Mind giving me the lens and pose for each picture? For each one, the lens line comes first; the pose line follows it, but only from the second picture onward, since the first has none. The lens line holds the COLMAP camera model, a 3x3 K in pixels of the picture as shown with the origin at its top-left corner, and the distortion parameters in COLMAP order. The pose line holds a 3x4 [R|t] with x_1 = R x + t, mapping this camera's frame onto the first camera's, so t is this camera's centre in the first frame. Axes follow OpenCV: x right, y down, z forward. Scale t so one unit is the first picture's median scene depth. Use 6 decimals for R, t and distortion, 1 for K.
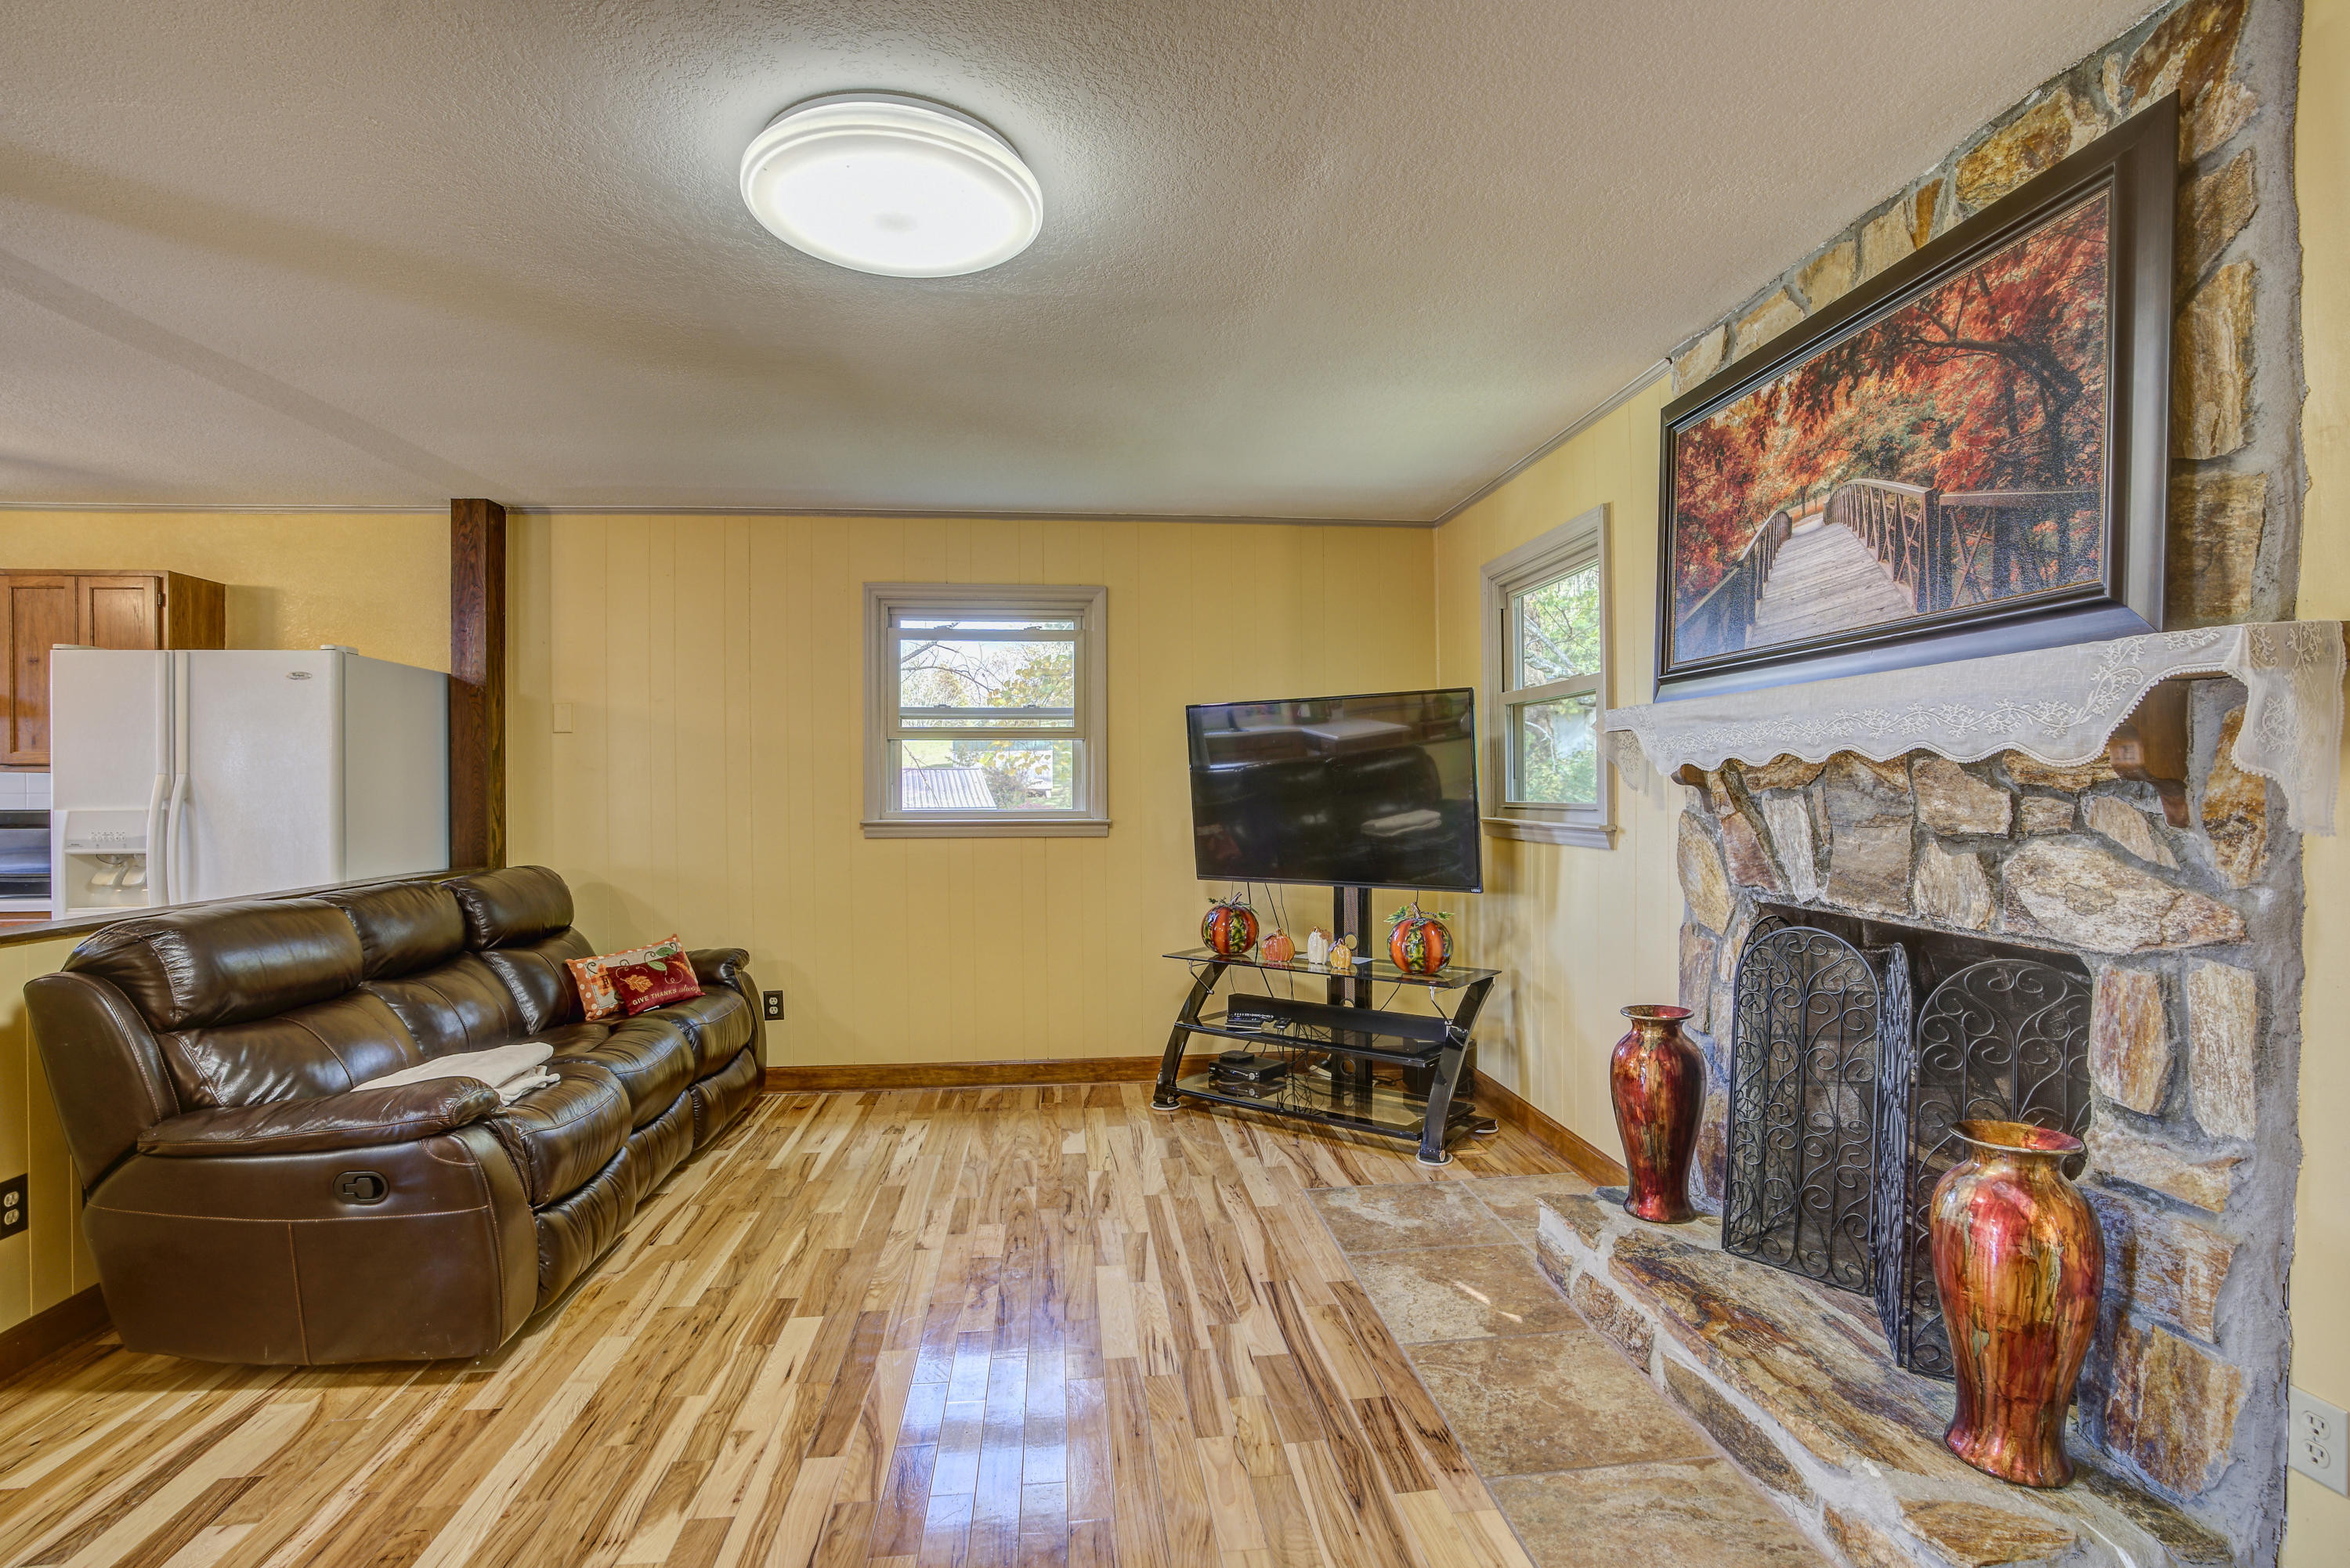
lens RADIAL K [[1135.5, 0, 1169.1], [0, 1135.5, 786.6], [0, 0, 1]] dist [-0.066116, 0.026924]
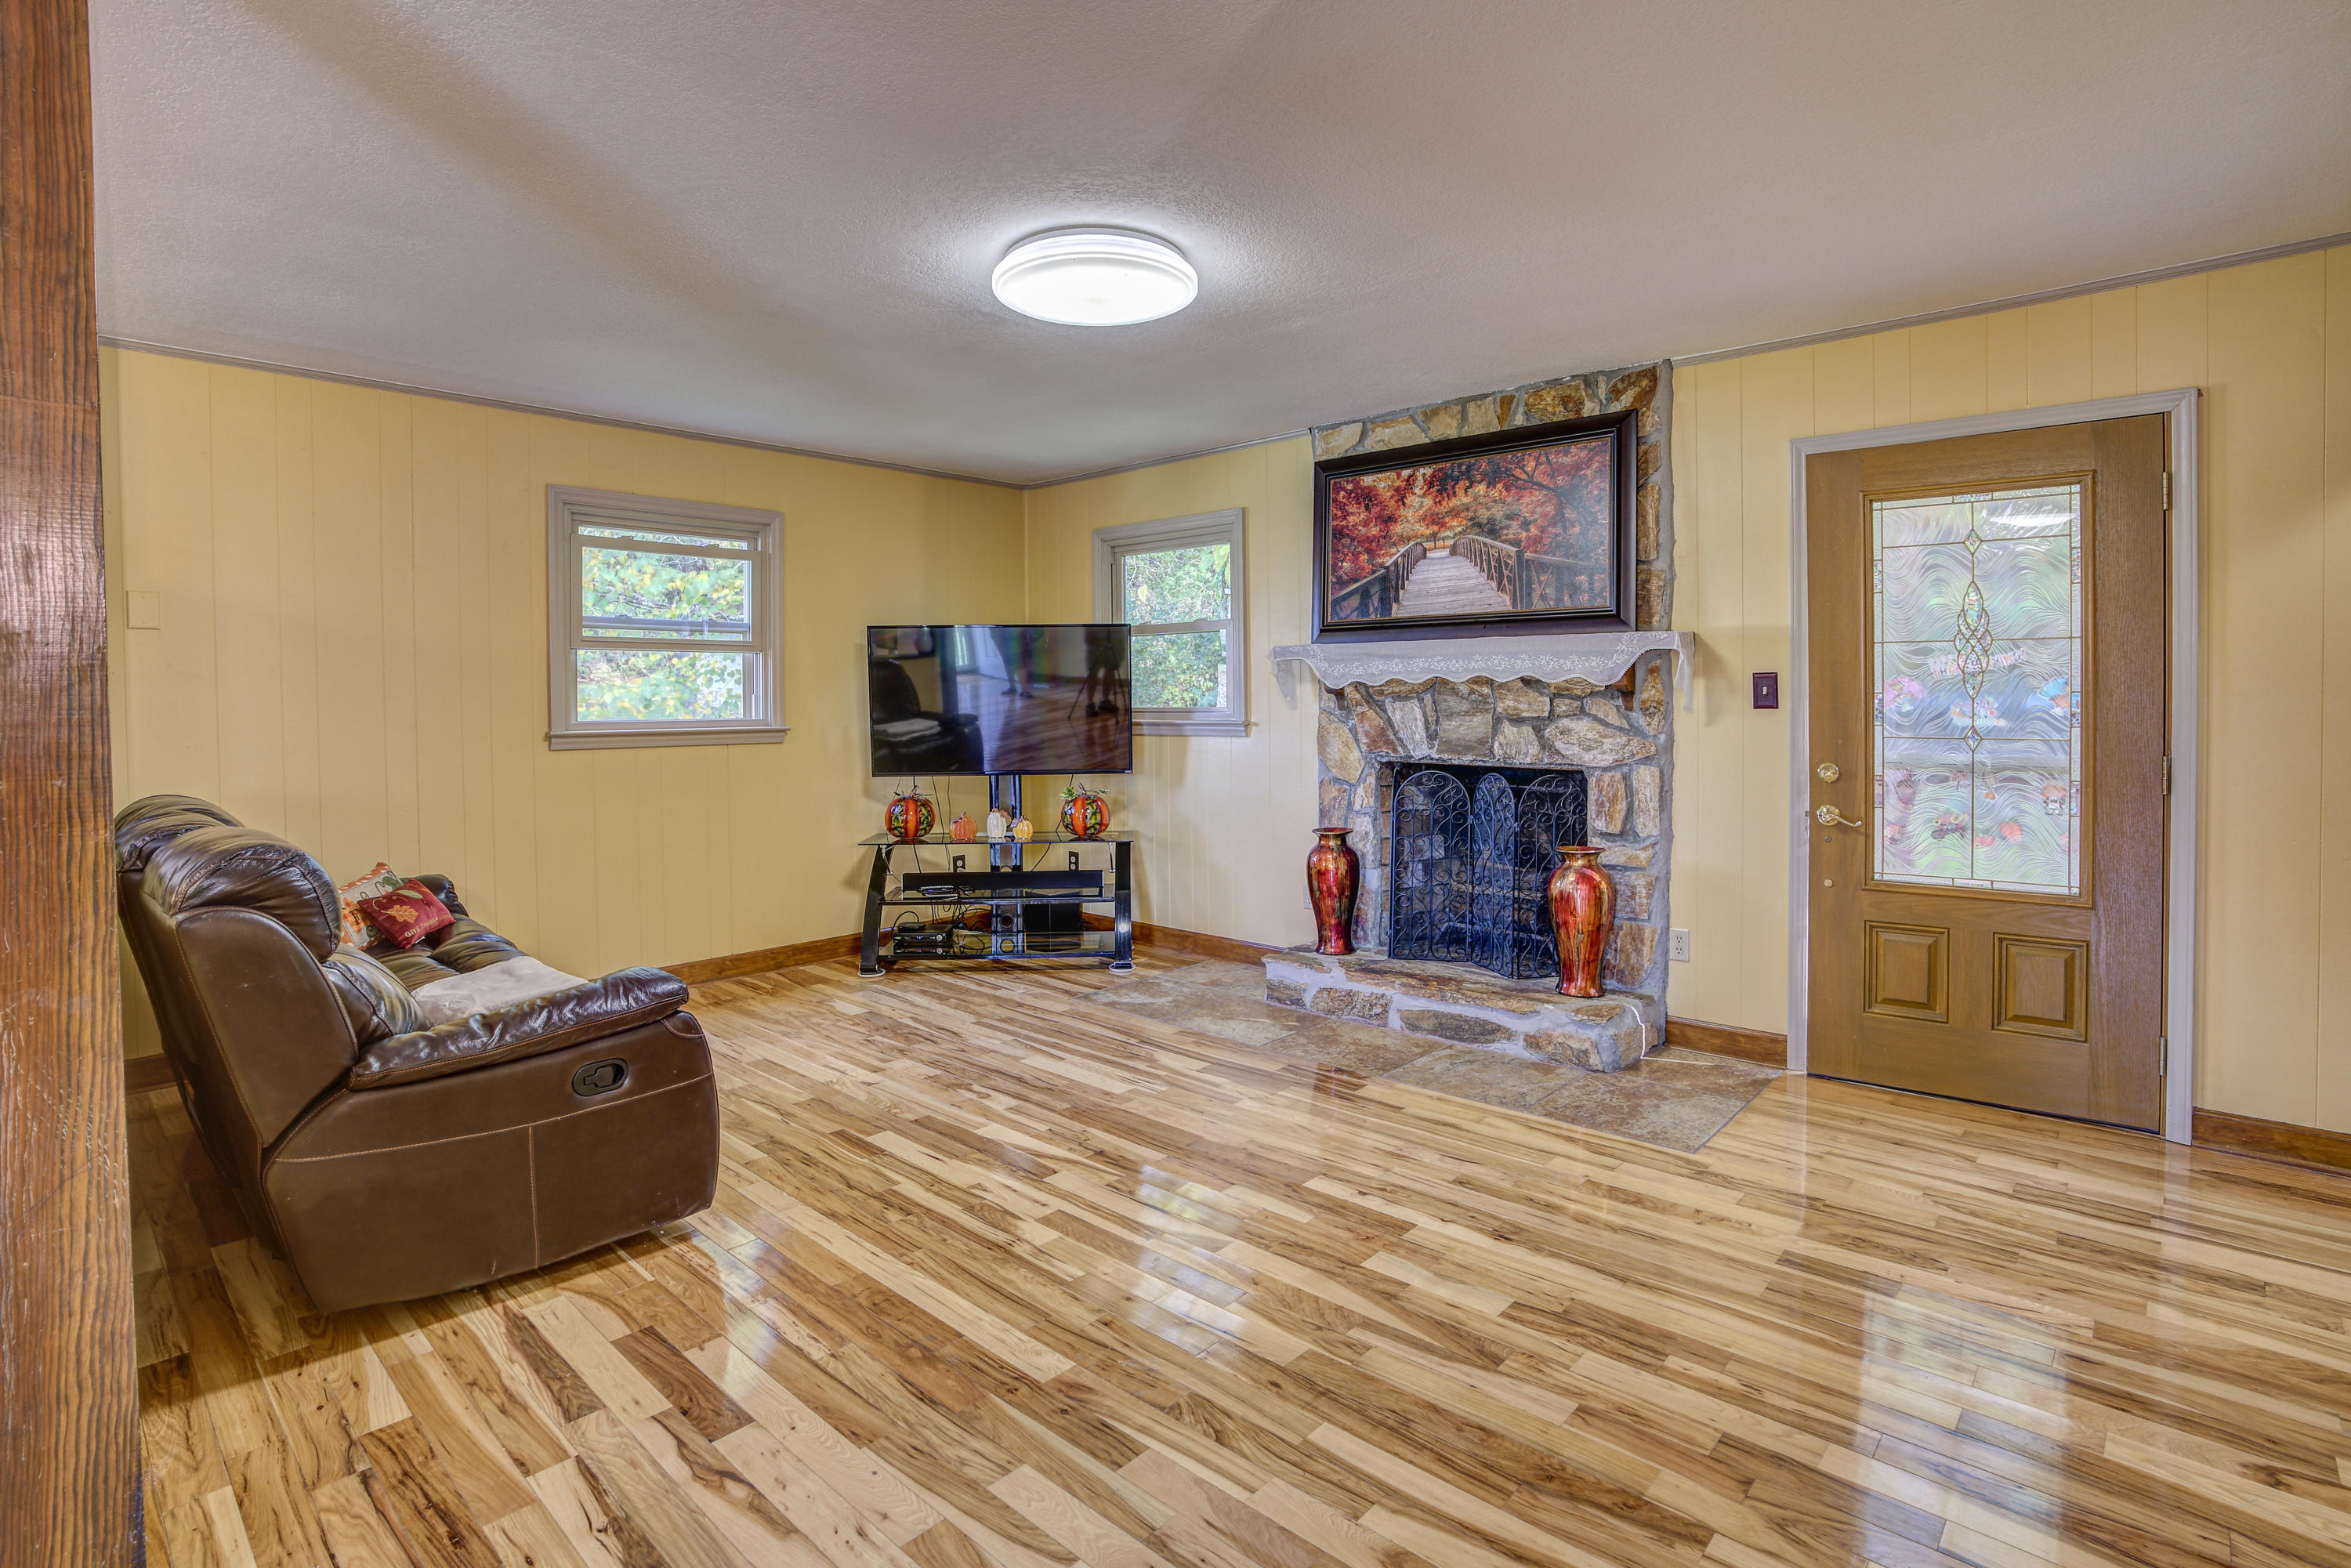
lens RADIAL K [[1171.9, 0, 1170.2], [0, 1171.9, 694.8], [0, 0, 1]] dist [-0.072215, 0.041585]
pose [[0.756188, -0.000554, 0.654354, -0.868830], [0.002459, 0.999995, -0.001995, 0.002694], [-0.654350, 0.003117, 0.756186, -0.151872]]
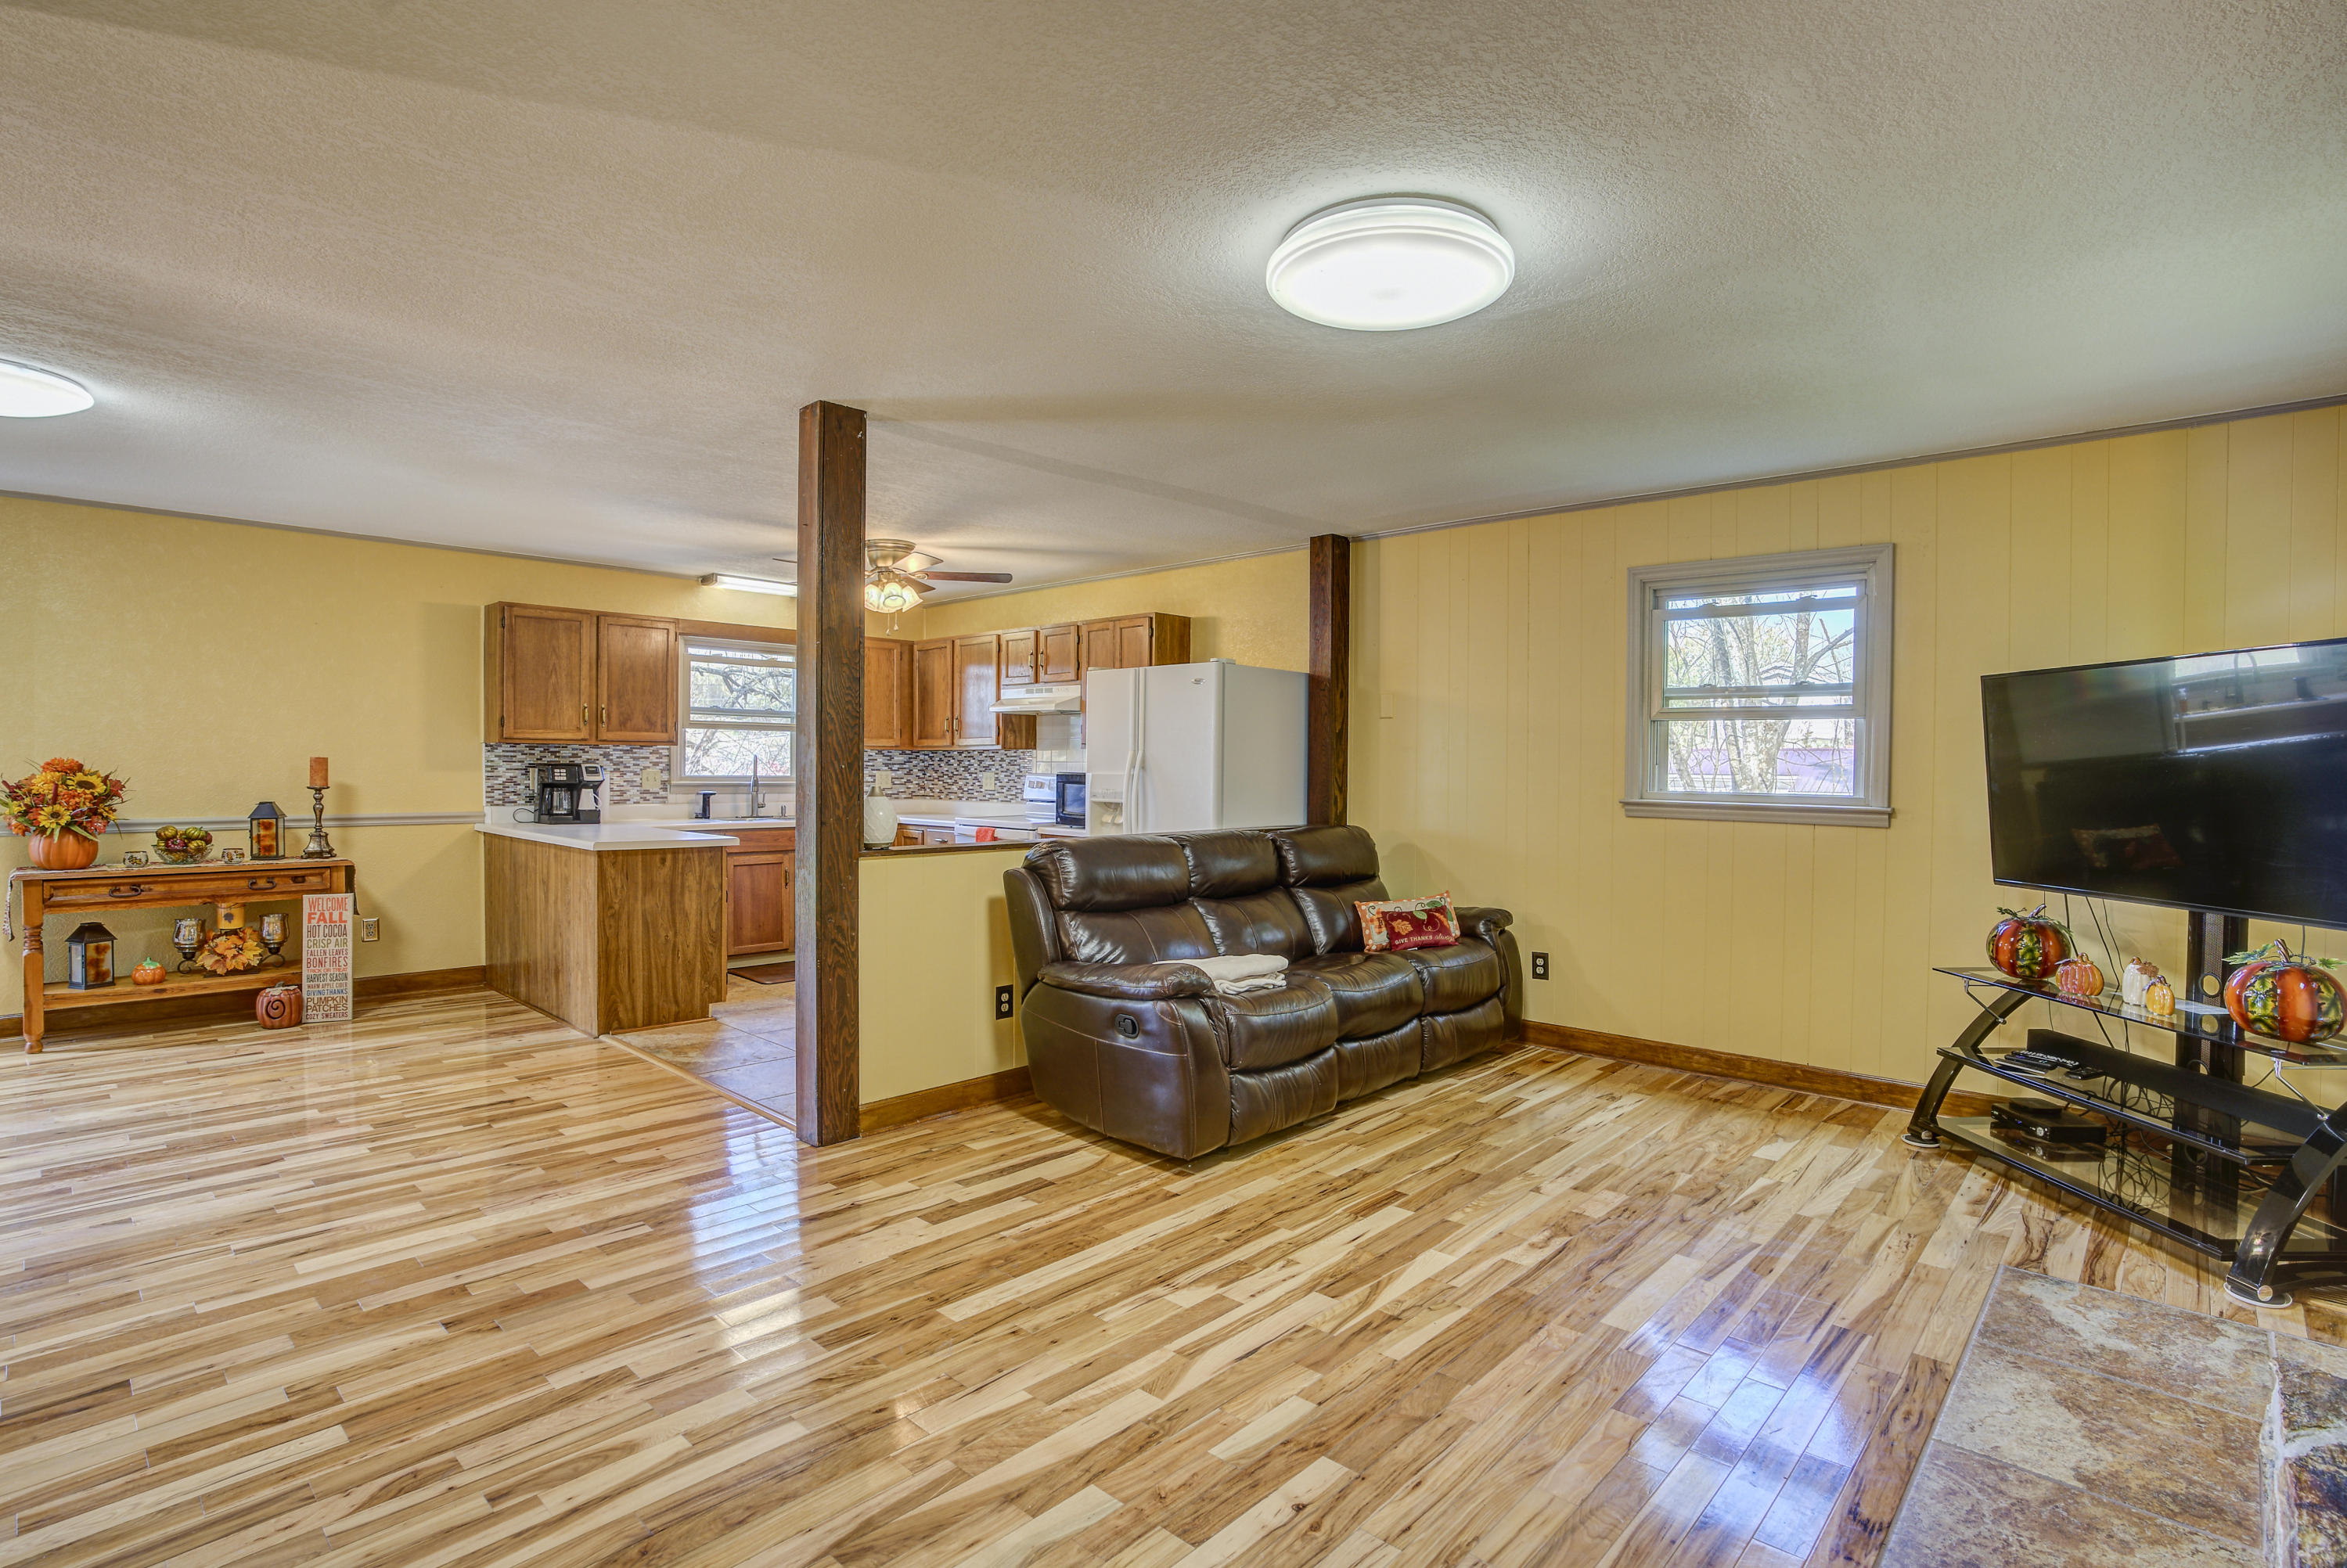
lens RADIAL K [[1134.0, 0, 1167.6], [0, 1134.0, 786.6], [0, 0, 1]] dist [-0.066116, 0.026924]
pose [[0.653265, 0.028383, -0.756597, 0.390392], [-0.013597, 0.999576, 0.025757, -0.003911], [0.757007, -0.006539, 0.653374, 0.024706]]
